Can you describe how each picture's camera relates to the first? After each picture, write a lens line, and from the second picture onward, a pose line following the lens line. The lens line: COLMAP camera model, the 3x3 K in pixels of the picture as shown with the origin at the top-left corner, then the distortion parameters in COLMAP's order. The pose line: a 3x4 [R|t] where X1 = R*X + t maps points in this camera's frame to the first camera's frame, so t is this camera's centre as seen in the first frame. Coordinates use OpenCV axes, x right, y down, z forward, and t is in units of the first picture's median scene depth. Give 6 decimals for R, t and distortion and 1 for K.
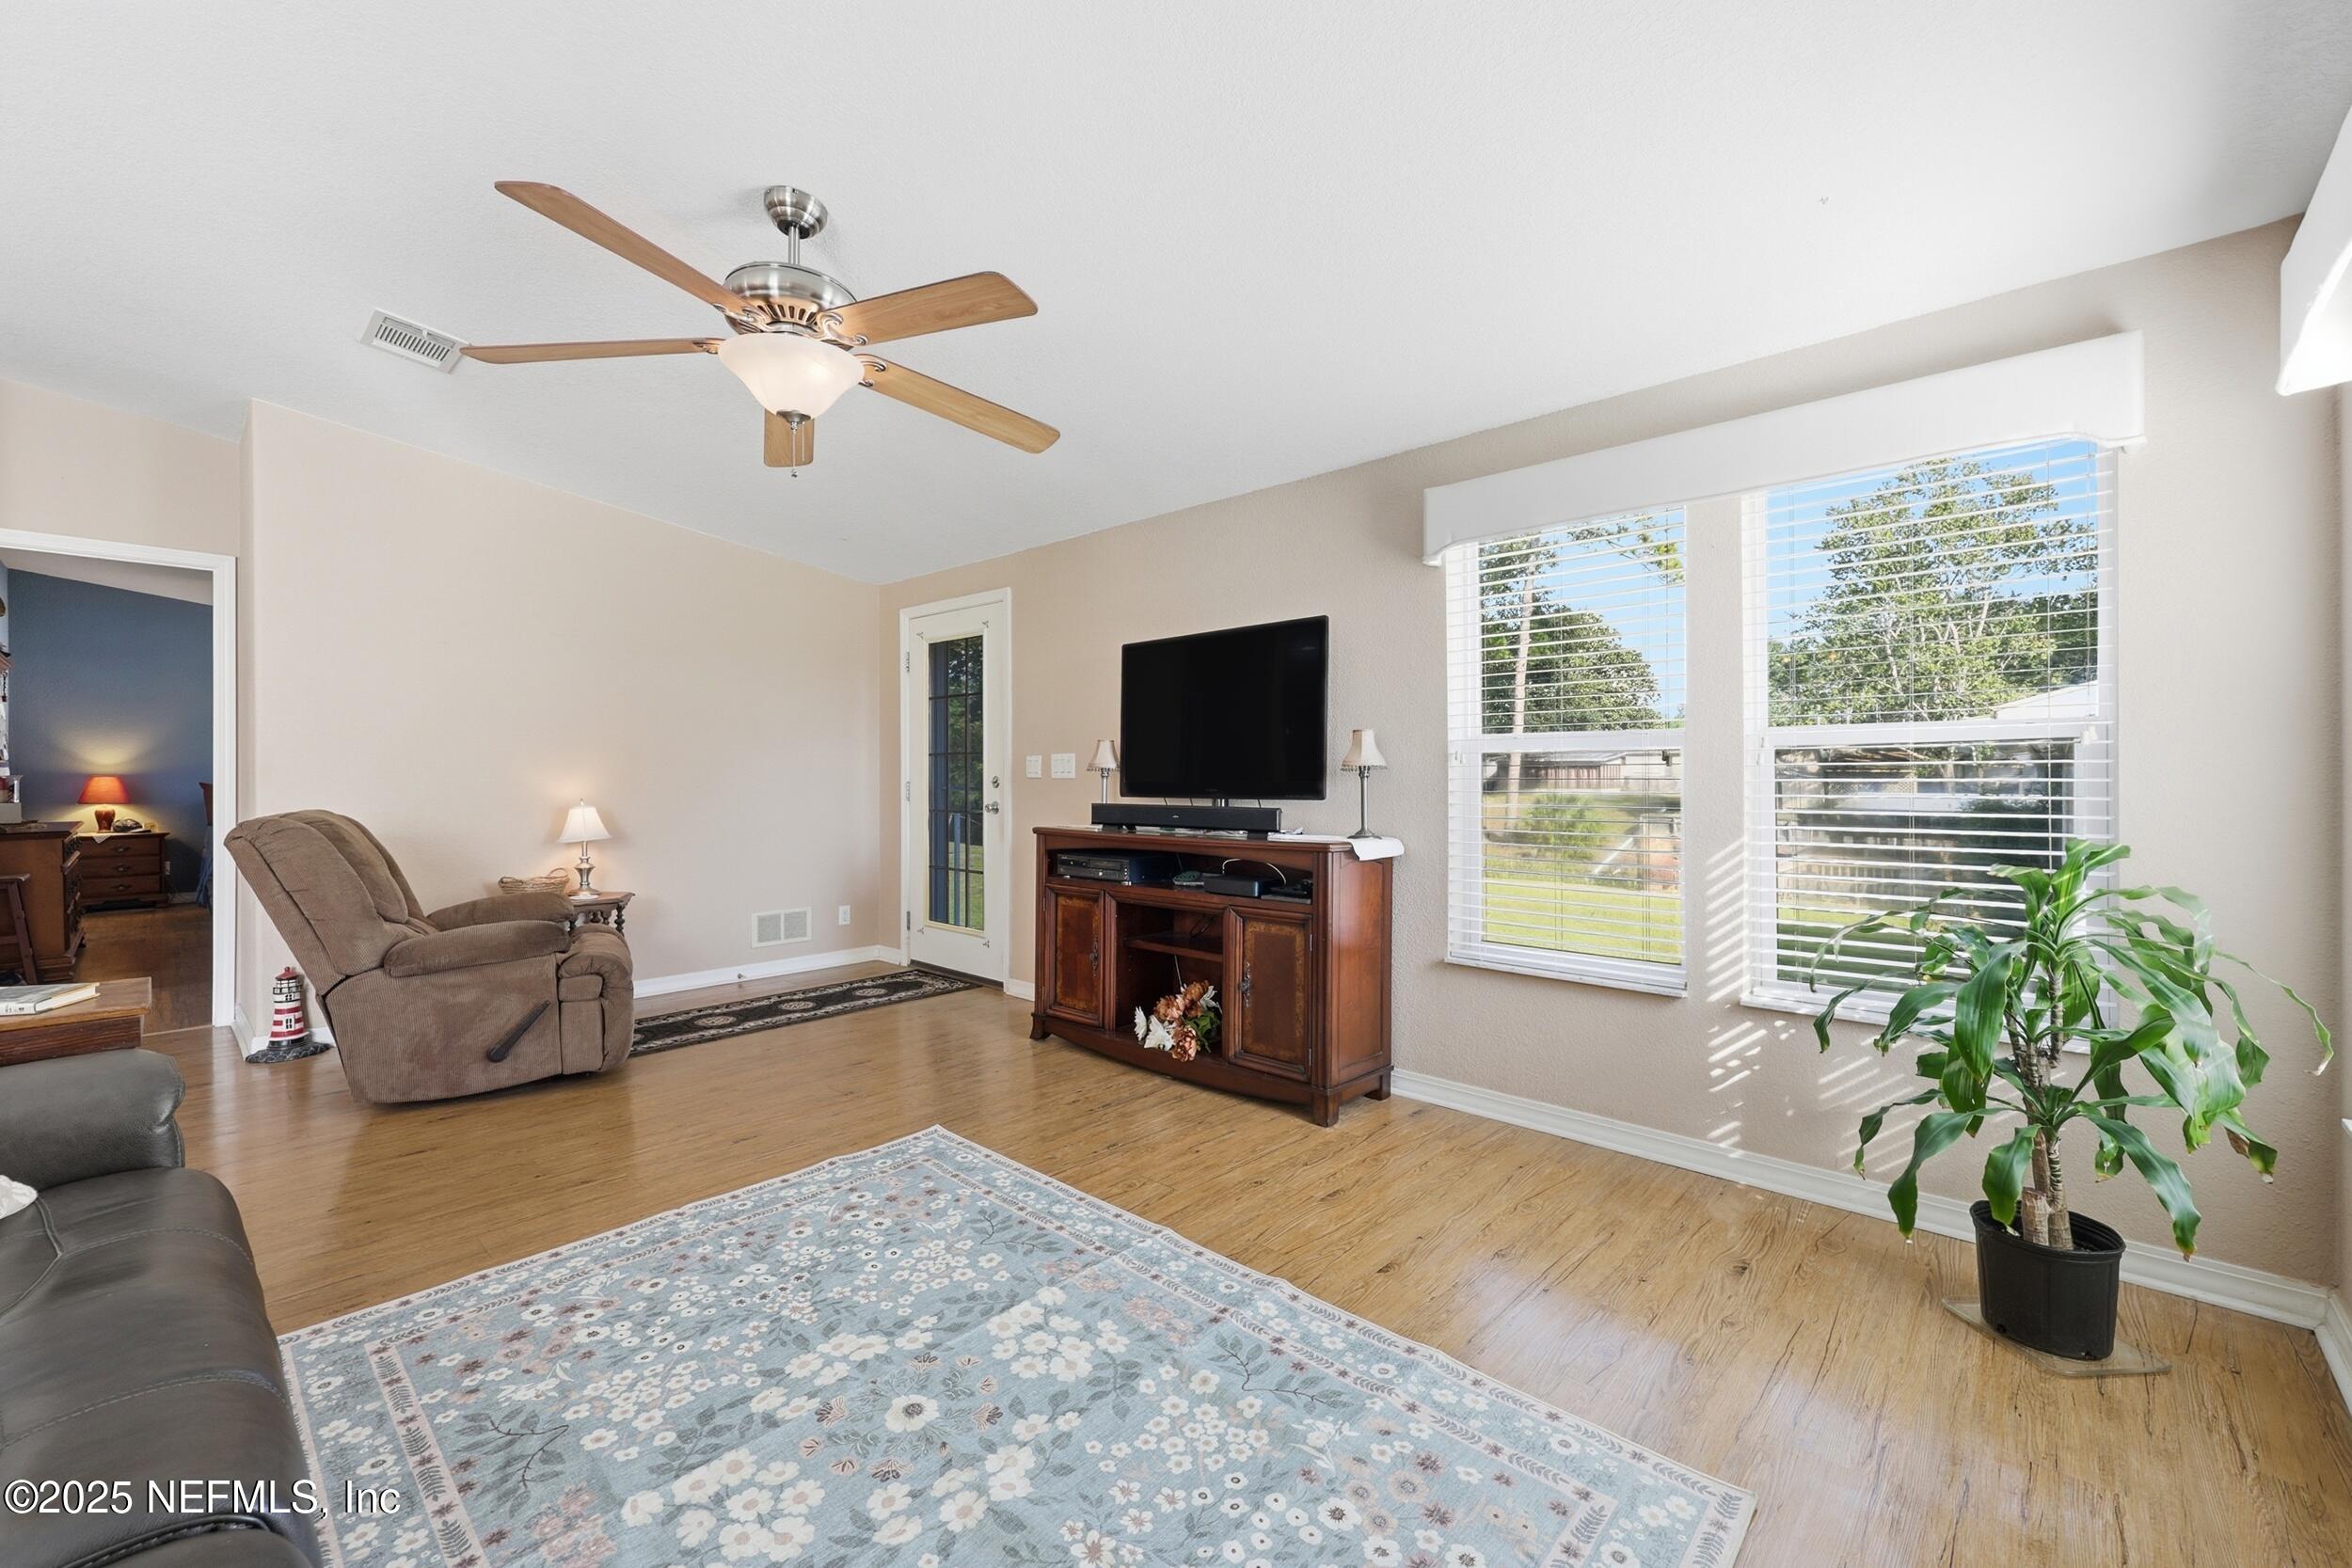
lens RADIAL K [[958.7, 0, 1153.5], [0, 958.7, 771.4], [0, 0, 1]] dist [0.002964, -0.000385]
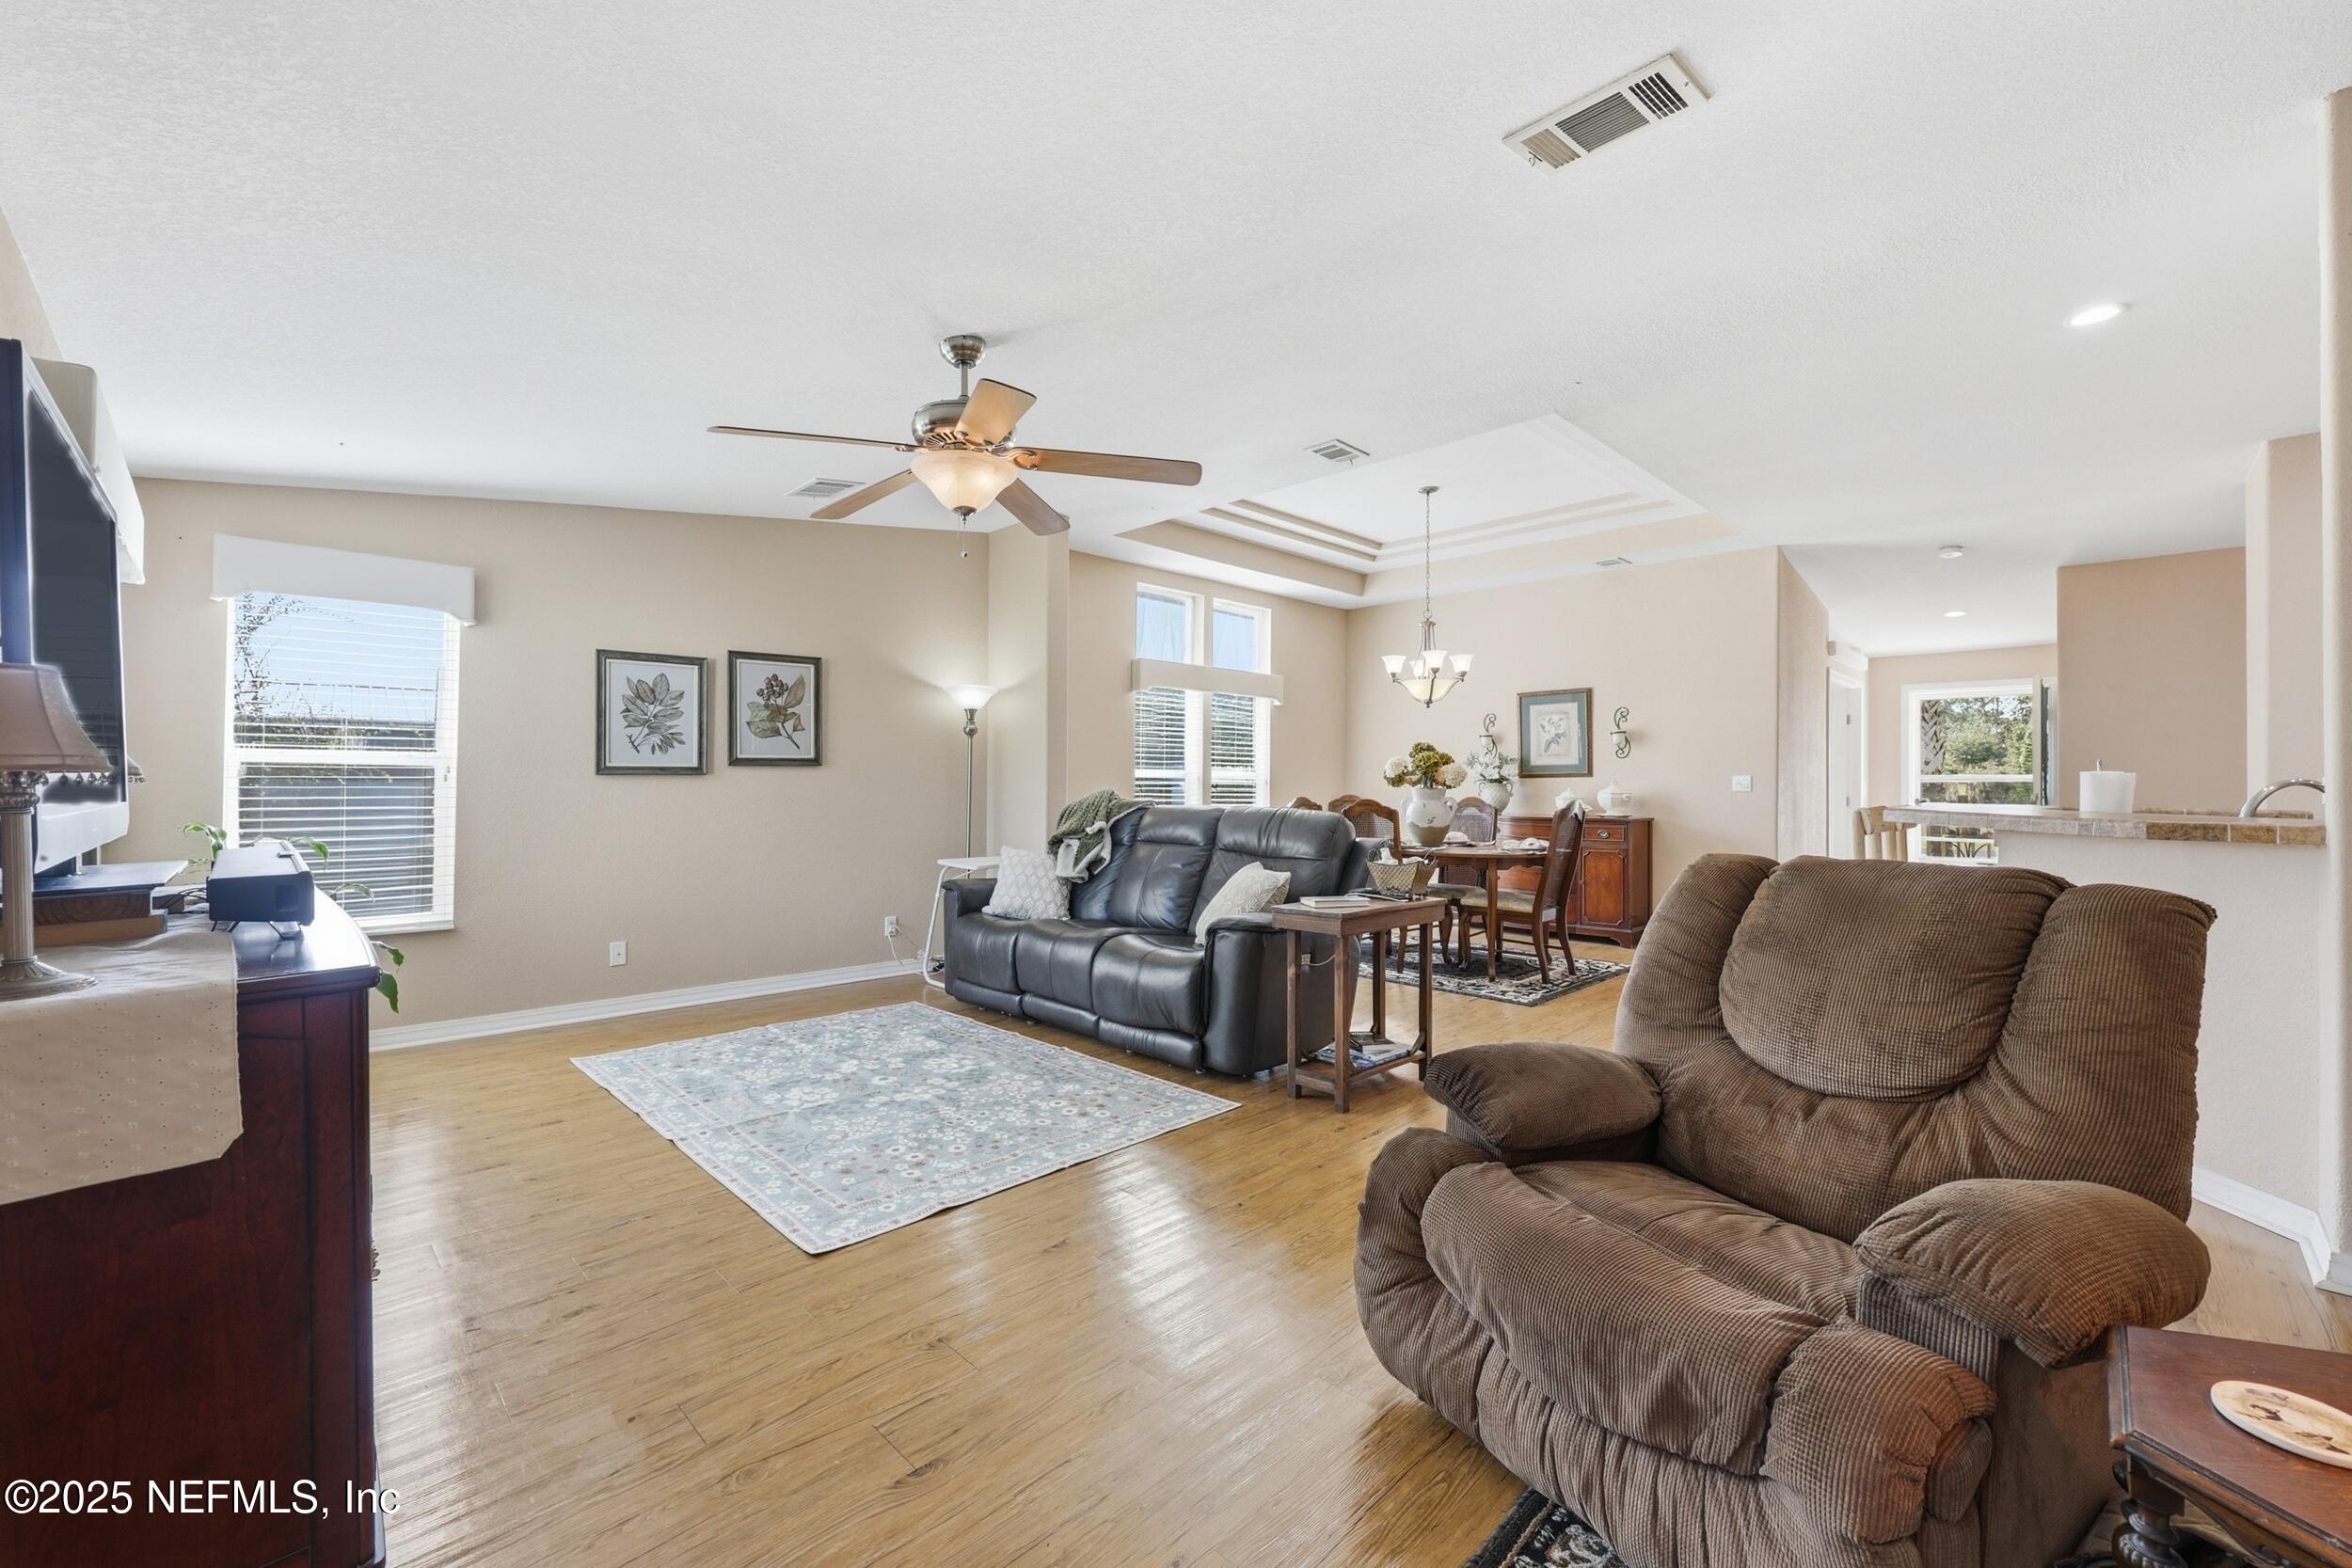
lens RADIAL K [[958.7, 0, 1165.9], [0, 958.7, 773.3], [0, 0, 1]] dist [0.002964, -0.000385]
pose [[-0.999692, -0.004076, 0.024495, -0.688875], [-0.004424, 0.999890, -0.014154, -0.001521], [-0.024435, -0.014258, -0.999600, 2.322495]]
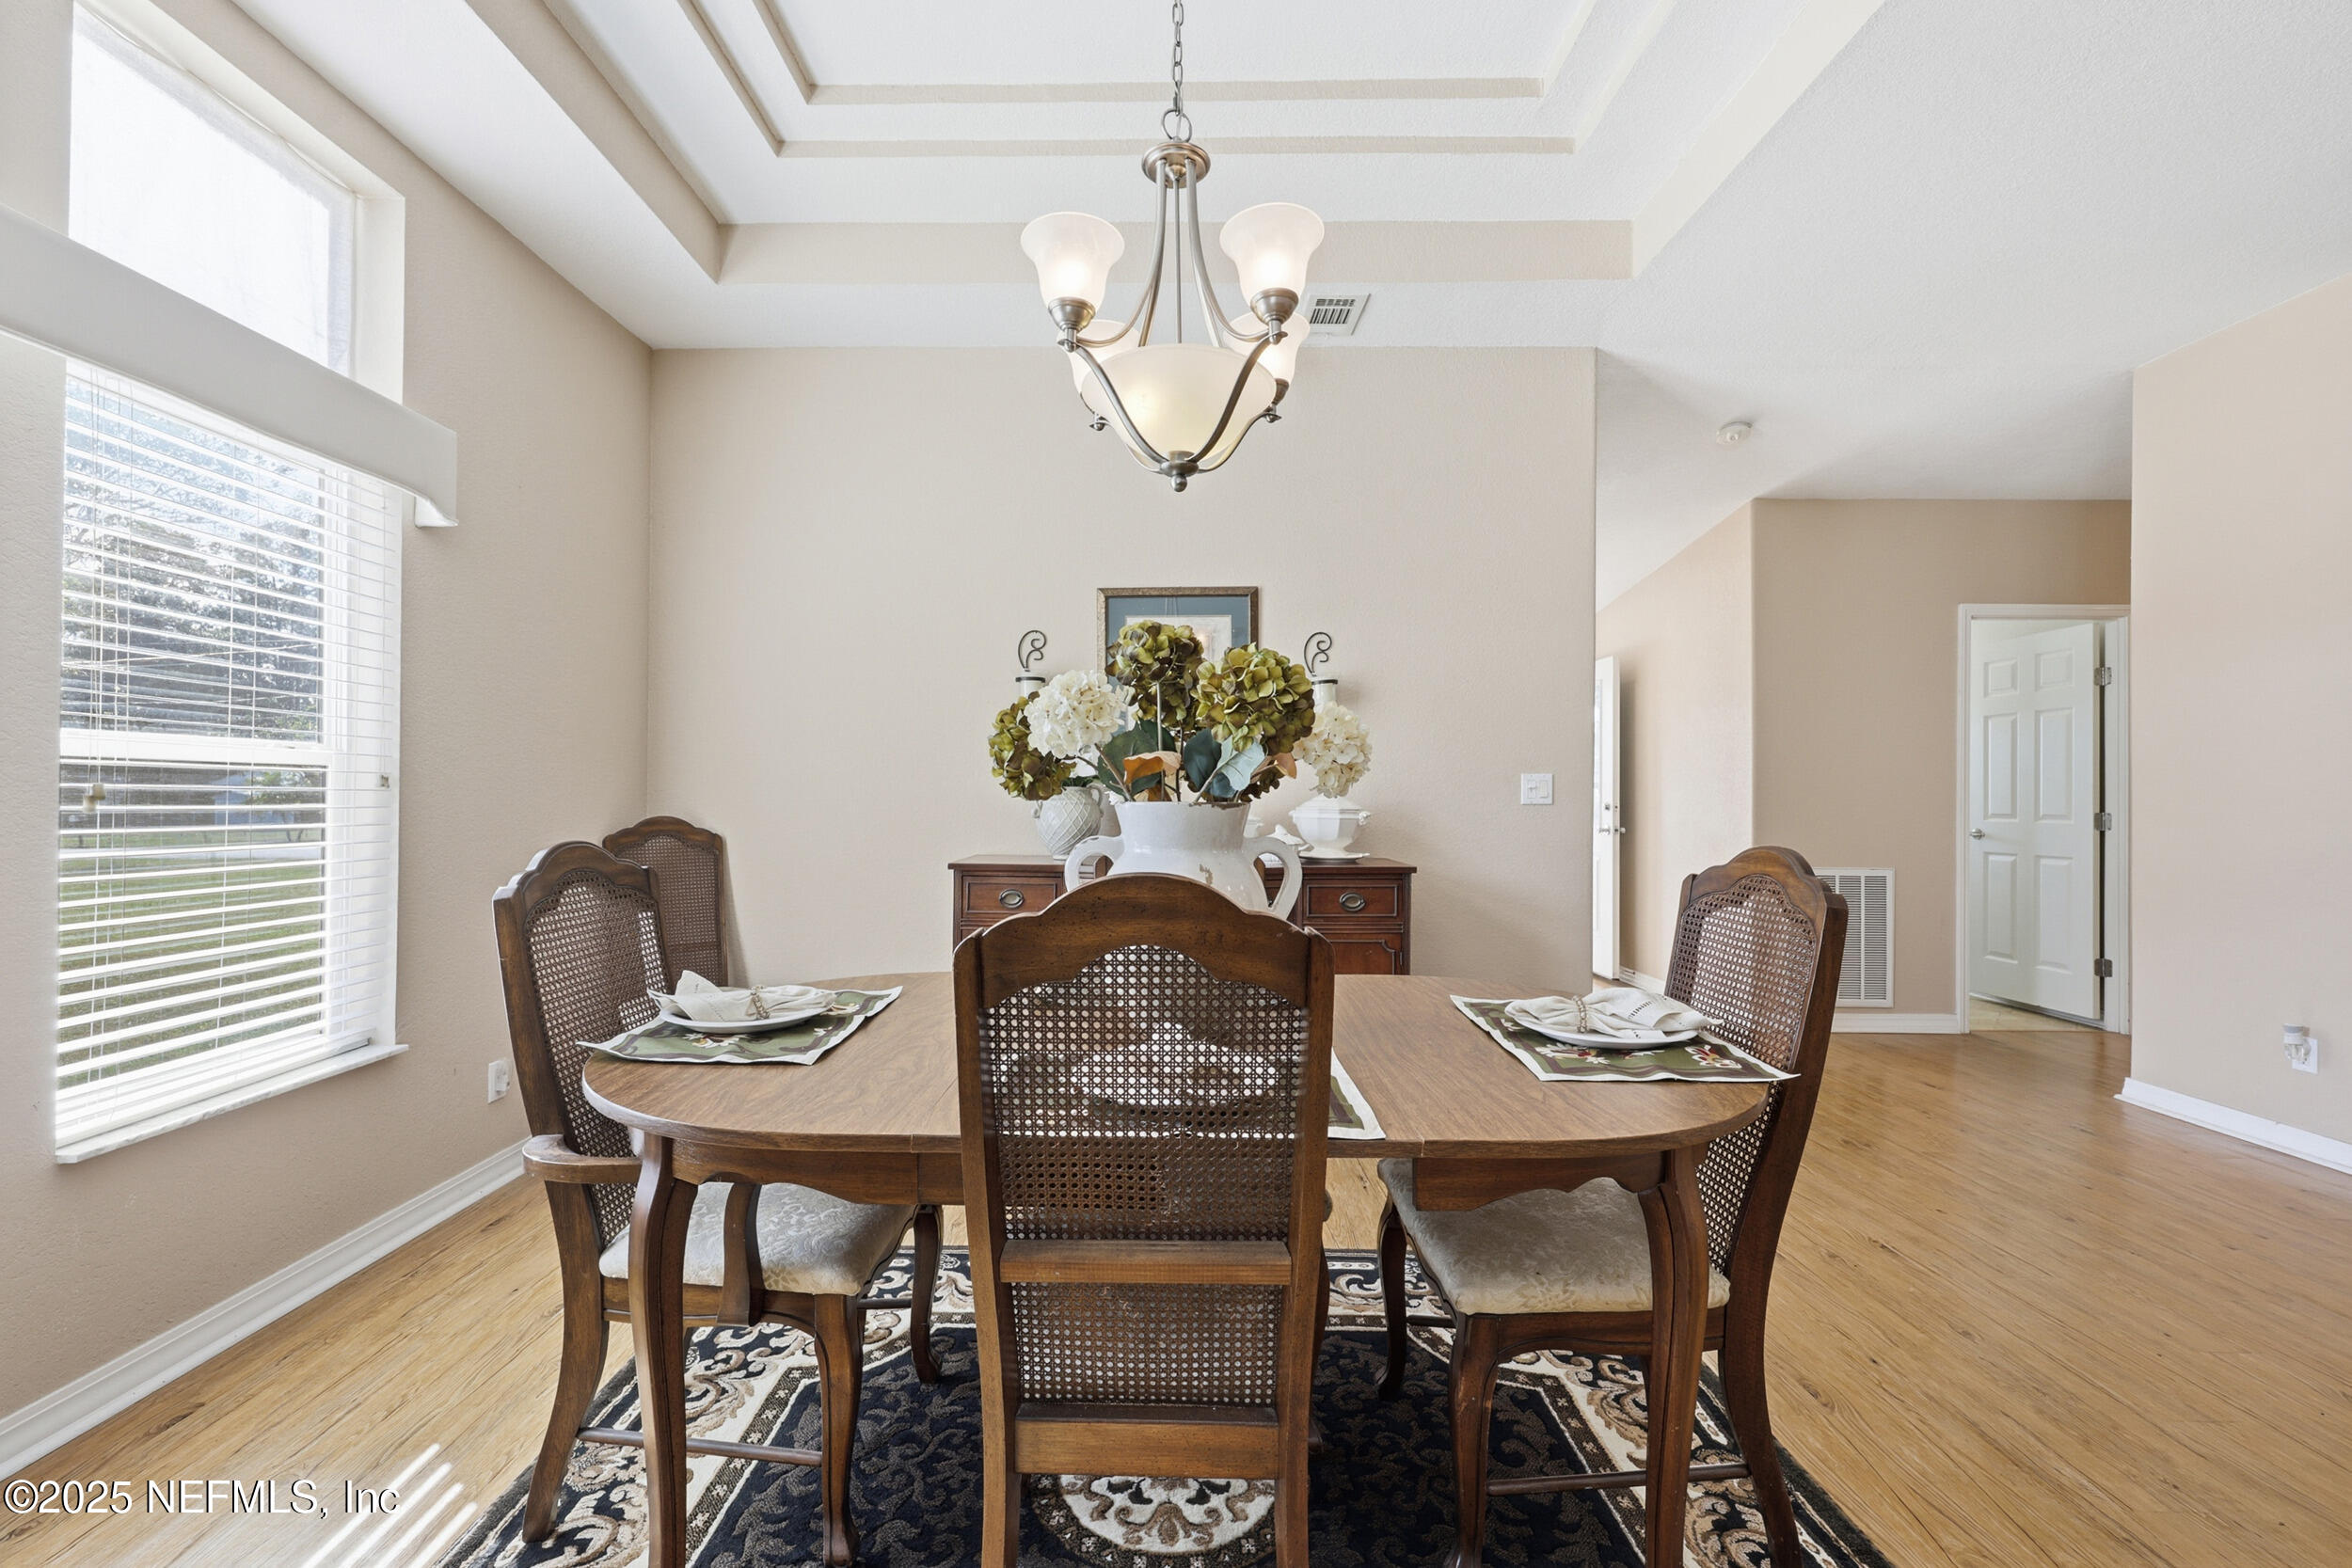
lens RADIAL K [[958.7, 0, 1168.0], [0, 958.7, 783.5], [0, 0, 1]] dist [0.002964, -0.000385]
pose [[-0.726863, -0.008743, -0.686727, -0.880678], [-0.005724, 0.999961, -0.006673, -0.015937], [0.686759, -0.000919, -0.726885, 0.061180]]
